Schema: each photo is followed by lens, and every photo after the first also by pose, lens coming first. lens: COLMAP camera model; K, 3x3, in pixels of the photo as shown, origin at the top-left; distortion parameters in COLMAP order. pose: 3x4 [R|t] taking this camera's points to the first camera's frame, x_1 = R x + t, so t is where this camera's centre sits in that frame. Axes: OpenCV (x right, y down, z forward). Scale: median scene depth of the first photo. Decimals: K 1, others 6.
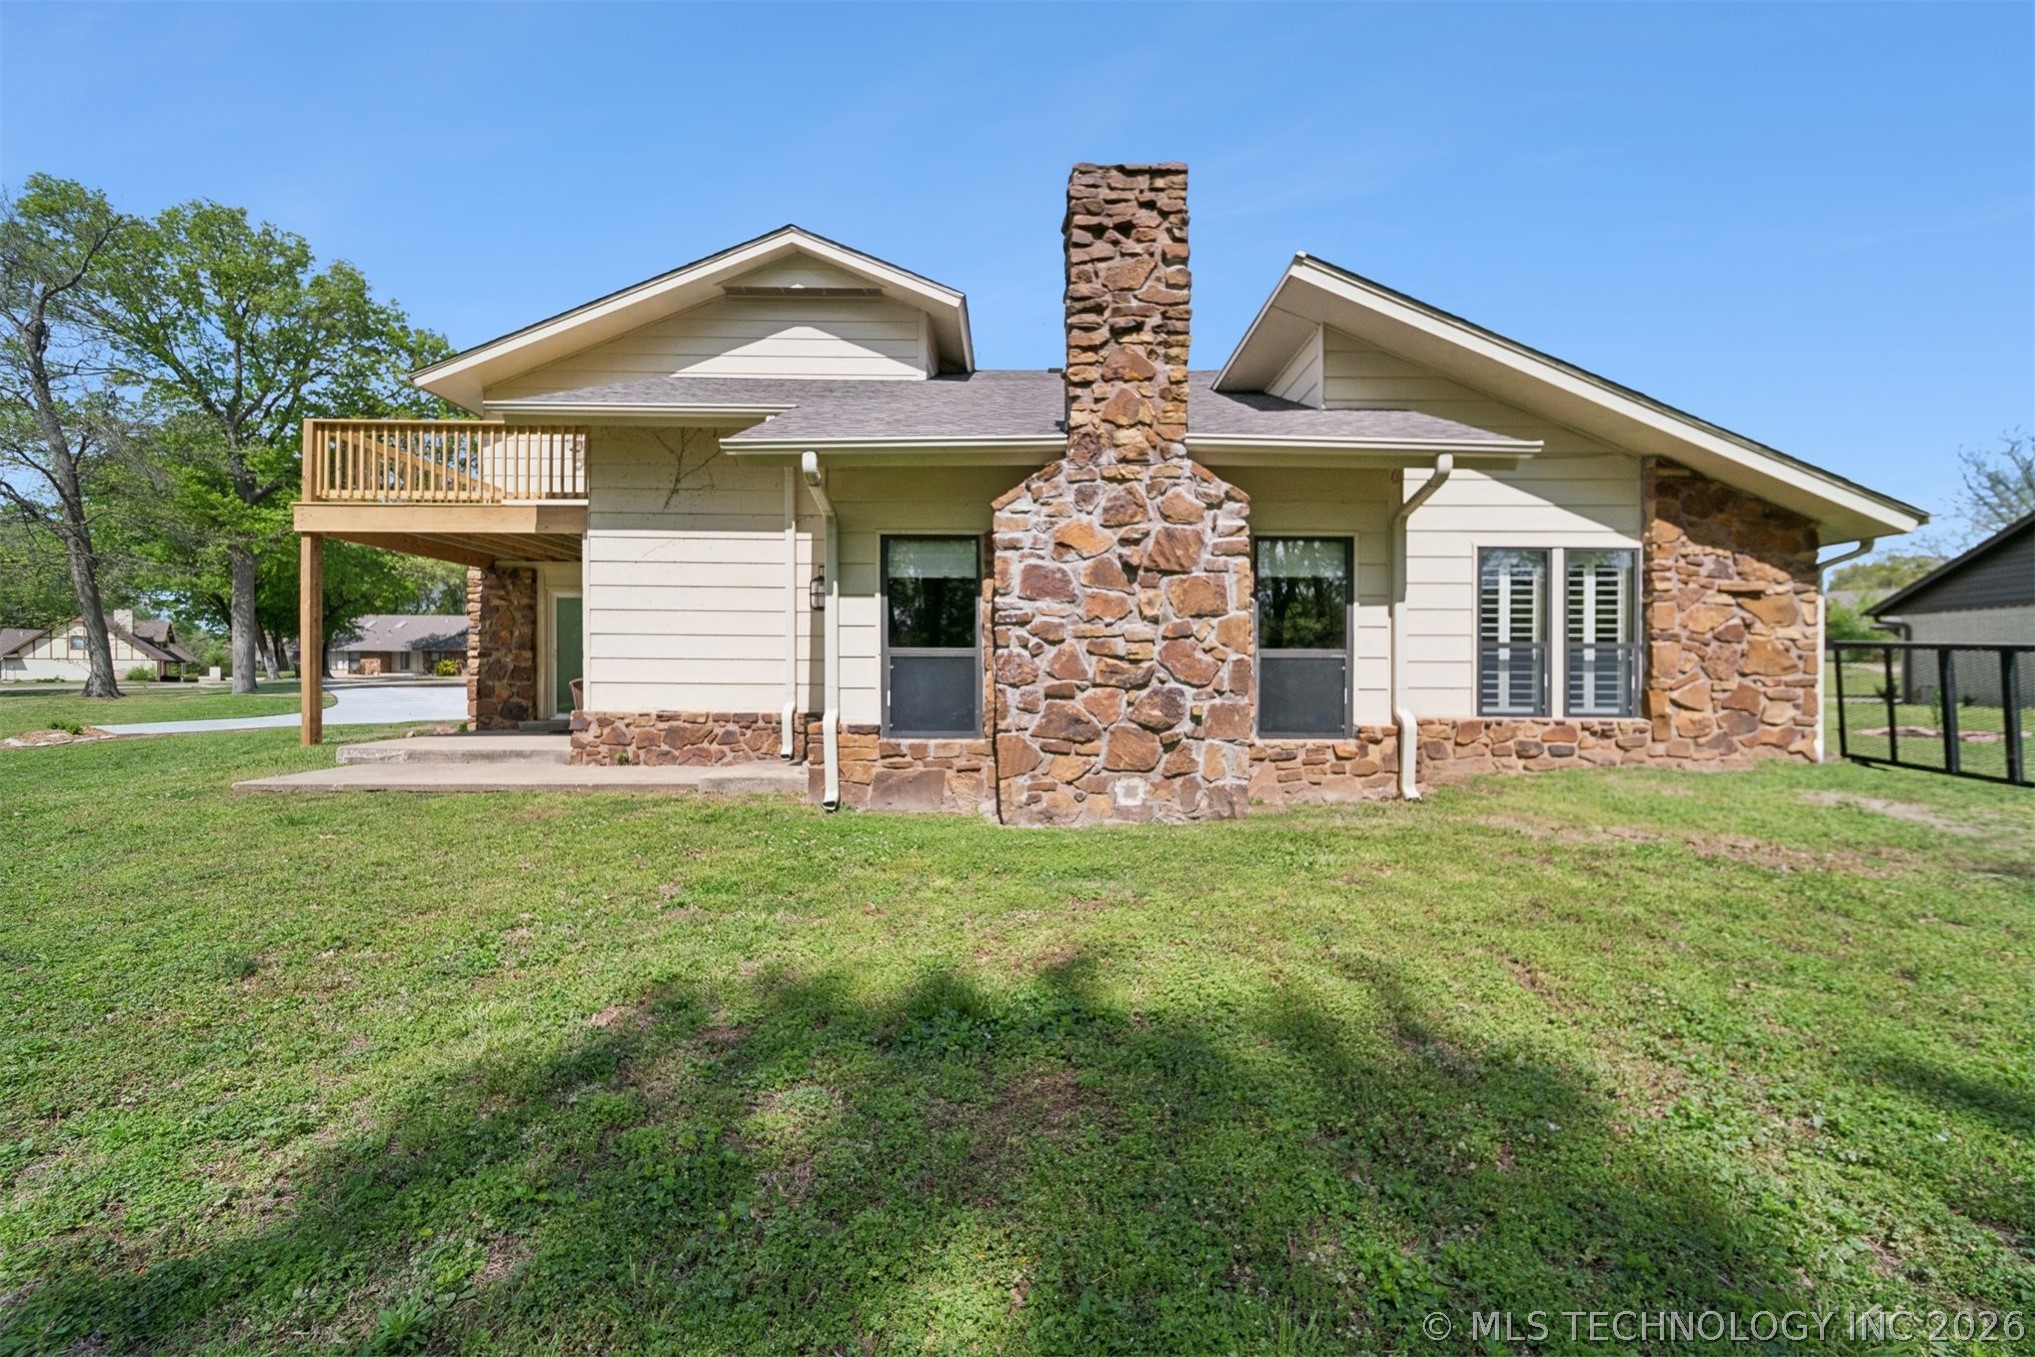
lens RADIAL K [[736.3, 0, 1044.3], [0, 736.3, 690.7], [0, 0, 1]] dist [0.005781, 0.000359]
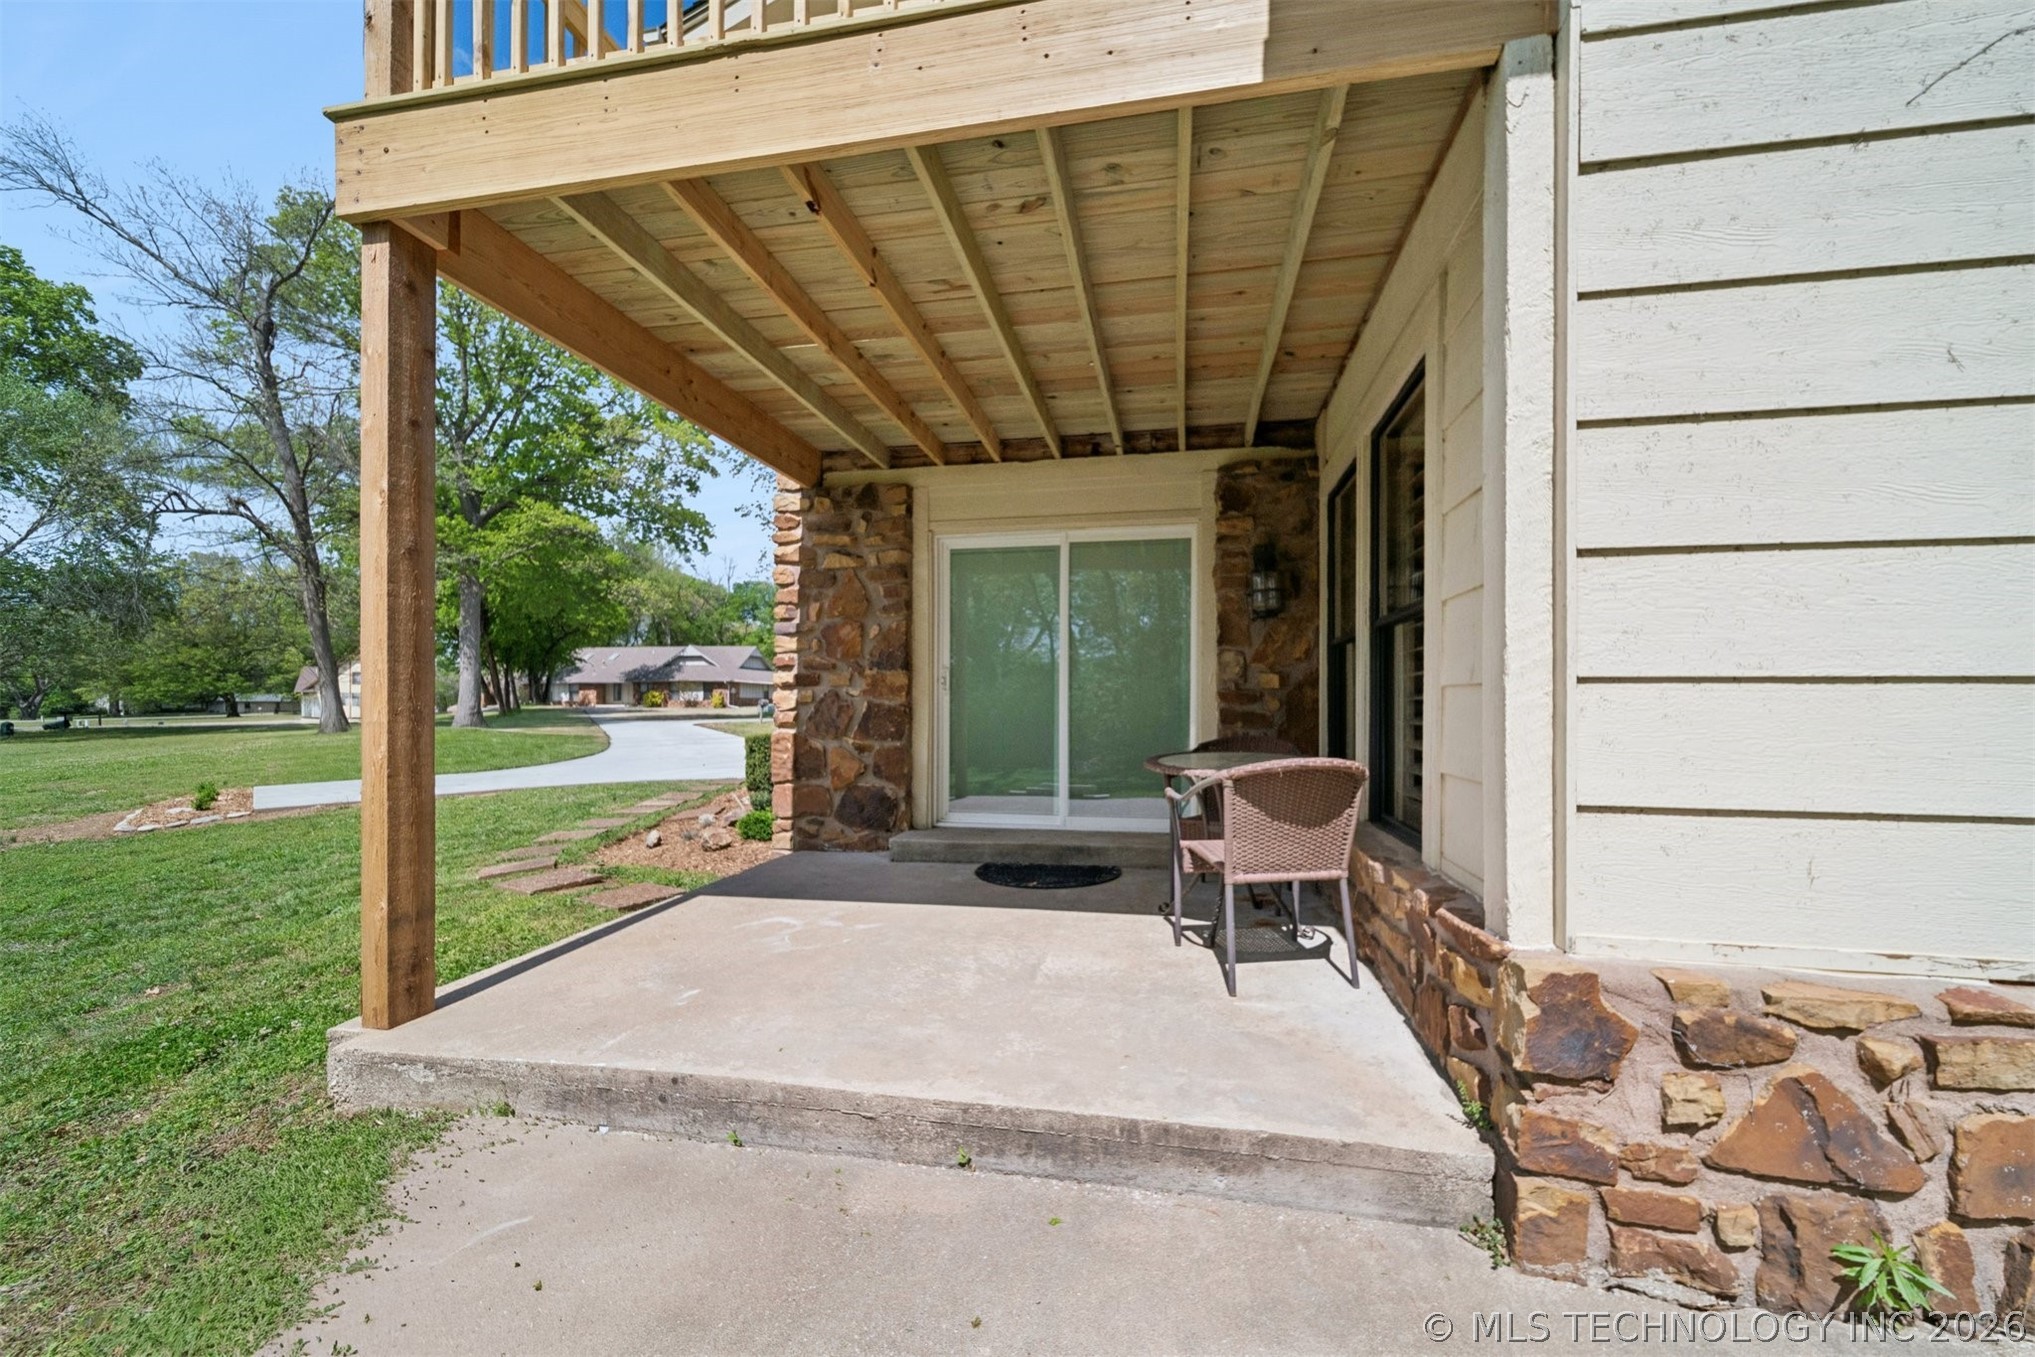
lens RADIAL K [[736.3, 0, 1060.5], [0, 736.3, 716.4], [0, 0, 1]] dist [0.005781, 0.000359]
pose [[0.985688, -0.001242, -0.168578, -0.530931], [0.000907, 0.999997, -0.002064, -0.025862], [0.168580, 0.001882, 0.985686, 0.586190]]
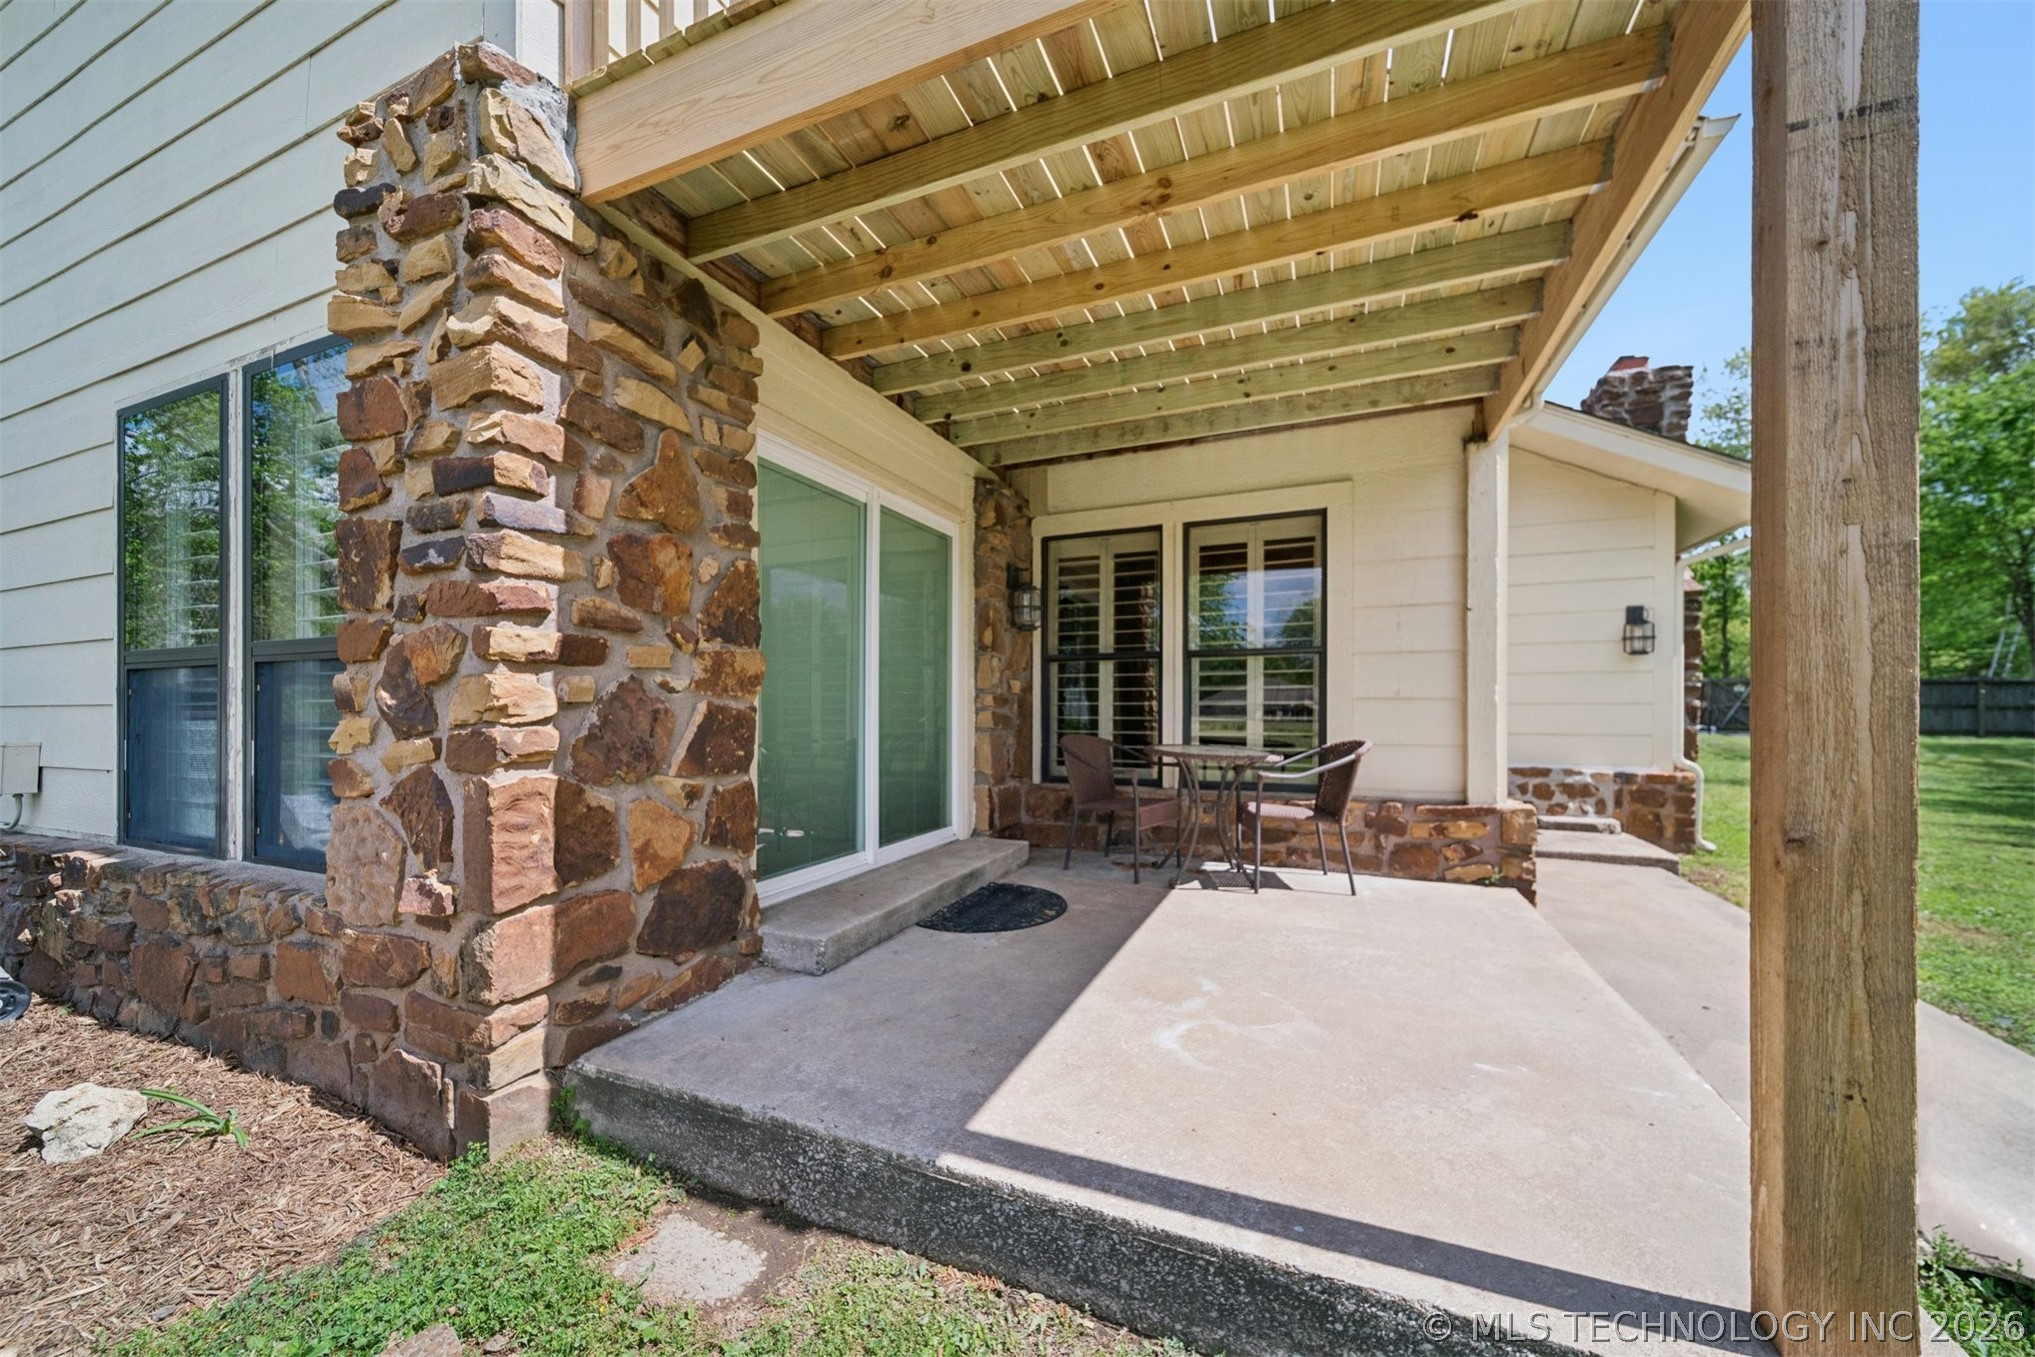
lens RADIAL K [[736.3, 0, 1032.8], [0, 736.3, 700.1], [0, 0, 1]] dist [0.005781, 0.000359]
pose [[0.373504, 0.001592, 0.927627, -0.890293], [0.014750, 0.999862, -0.007655, -0.033015], [-0.927511, 0.016541, 0.373429, 0.820980]]
